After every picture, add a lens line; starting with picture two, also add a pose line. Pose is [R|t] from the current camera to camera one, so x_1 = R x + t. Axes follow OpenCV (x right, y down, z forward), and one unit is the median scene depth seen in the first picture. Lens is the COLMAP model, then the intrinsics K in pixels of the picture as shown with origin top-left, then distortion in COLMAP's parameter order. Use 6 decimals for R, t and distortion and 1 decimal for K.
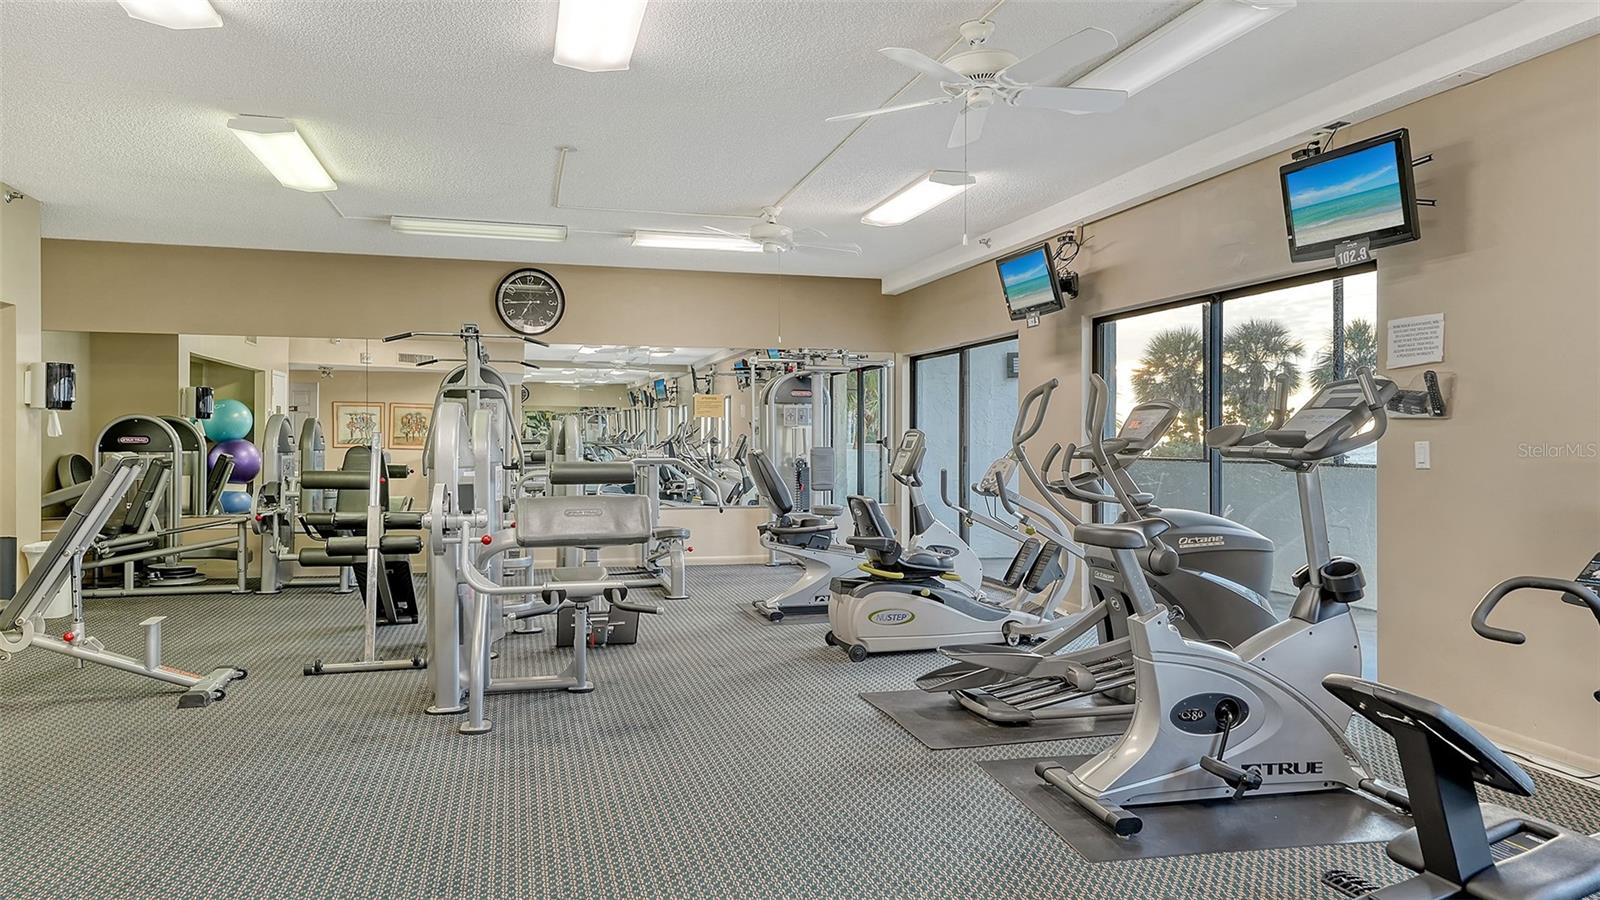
lens RADIAL K [[1049.3, 0, 799.6], [0, 1049.3, 446.8], [0, 0, 1]] dist [-0.000110, 0.001379]
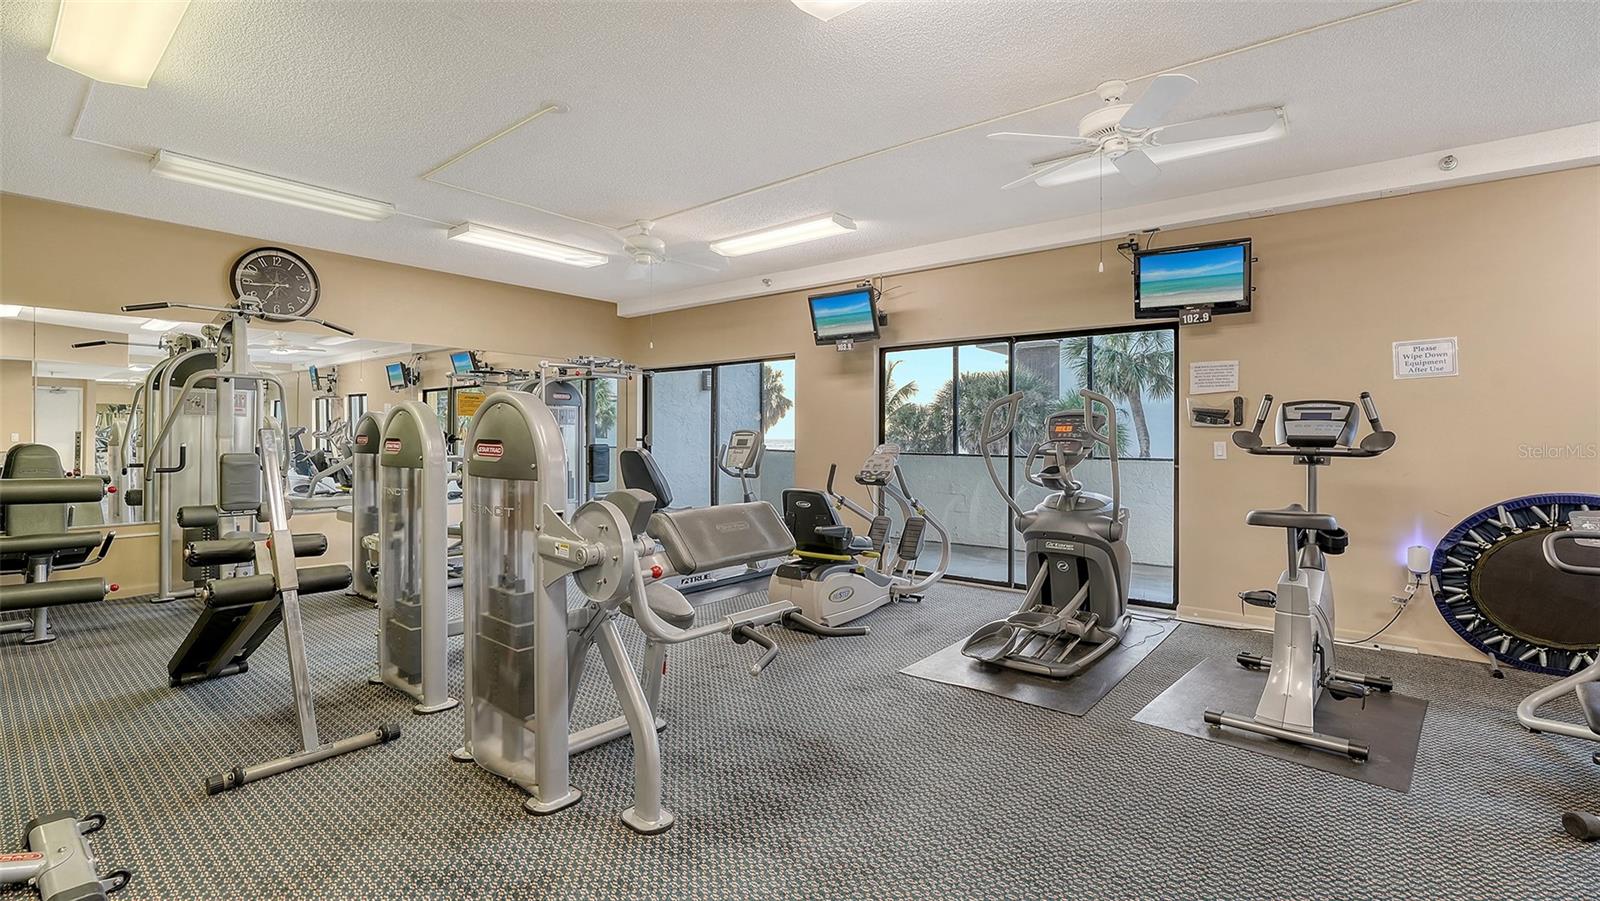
lens RADIAL K [[704.7, 0, 801.4], [0, 704.7, 453.4], [0, 0, 1]] dist [-0.020817, 0.001019]
pose [[0.811575, -0.010299, 0.584158, -0.378125], [-0.000508, 0.999832, 0.018332, -0.005790], [-0.584248, -0.015175, 0.811433, 0.385316]]
